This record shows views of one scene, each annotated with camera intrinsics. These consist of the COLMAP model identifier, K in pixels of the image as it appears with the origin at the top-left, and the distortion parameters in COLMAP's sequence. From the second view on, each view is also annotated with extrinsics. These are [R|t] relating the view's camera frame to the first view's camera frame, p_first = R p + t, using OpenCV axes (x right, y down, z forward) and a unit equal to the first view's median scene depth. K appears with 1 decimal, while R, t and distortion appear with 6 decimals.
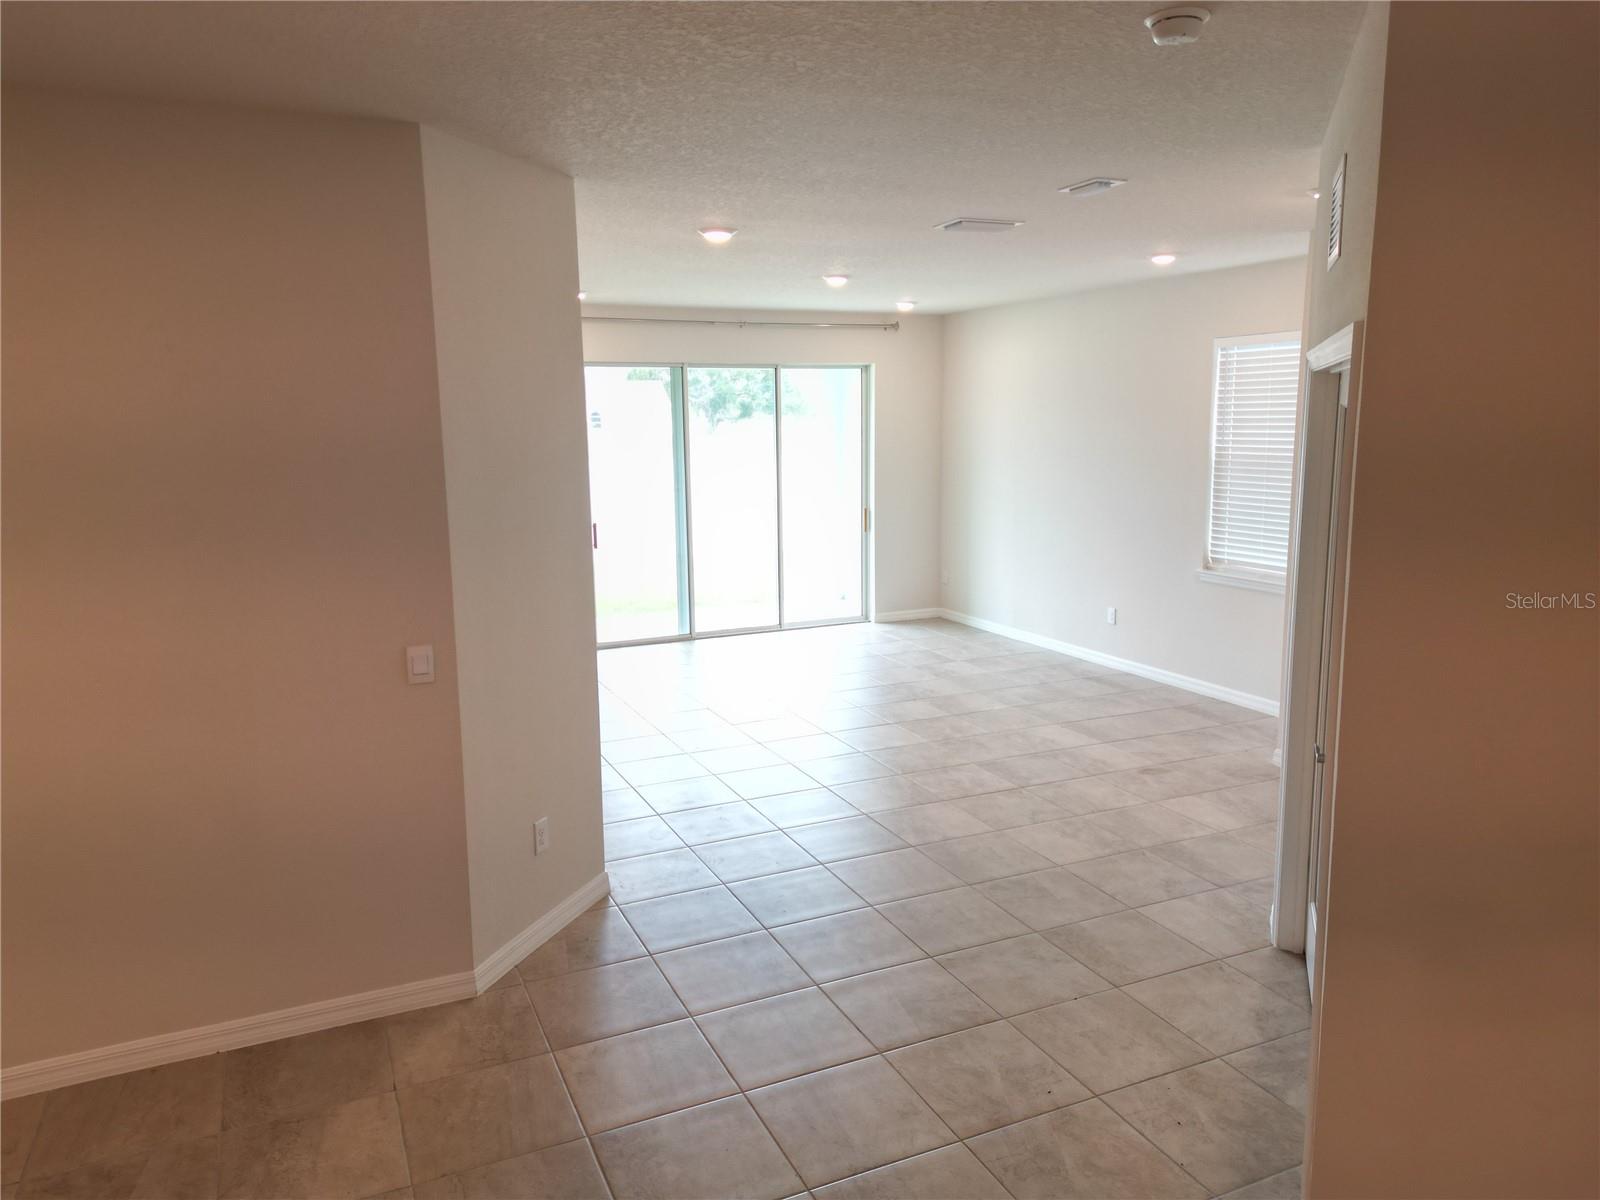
lens RADIAL K [[1116.5, 0, 797.9], [0, 1116.5, 597.2], [0, 0, 1]] dist [0.113118, -0.099751]
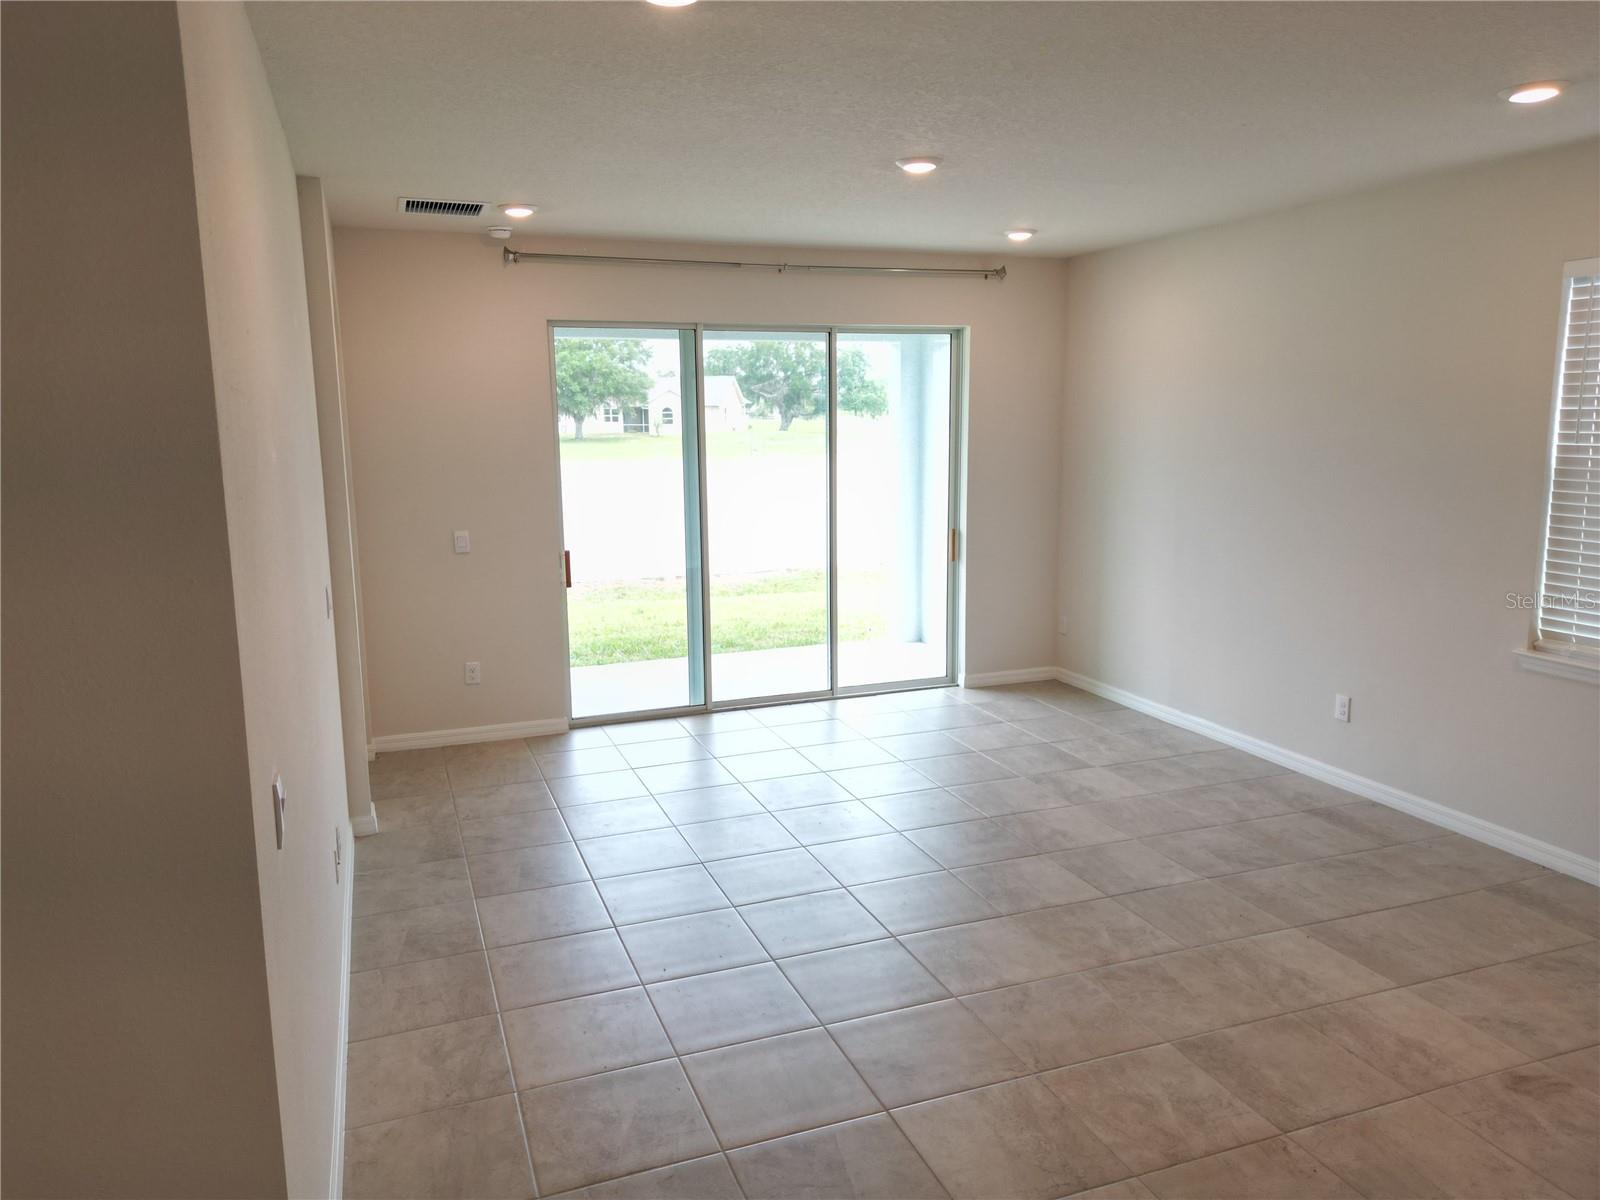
lens RADIAL K [[1135.9, 0, 809.5], [0, 1135.9, 584.3], [0, 0, 1]] dist [0.106216, -0.105645]
pose [[0.998342, 0.012311, -0.056234, 0.010999], [-0.012934, 0.999859, -0.010727, -0.040475], [0.056094, 0.011437, 0.998360, 0.306336]]
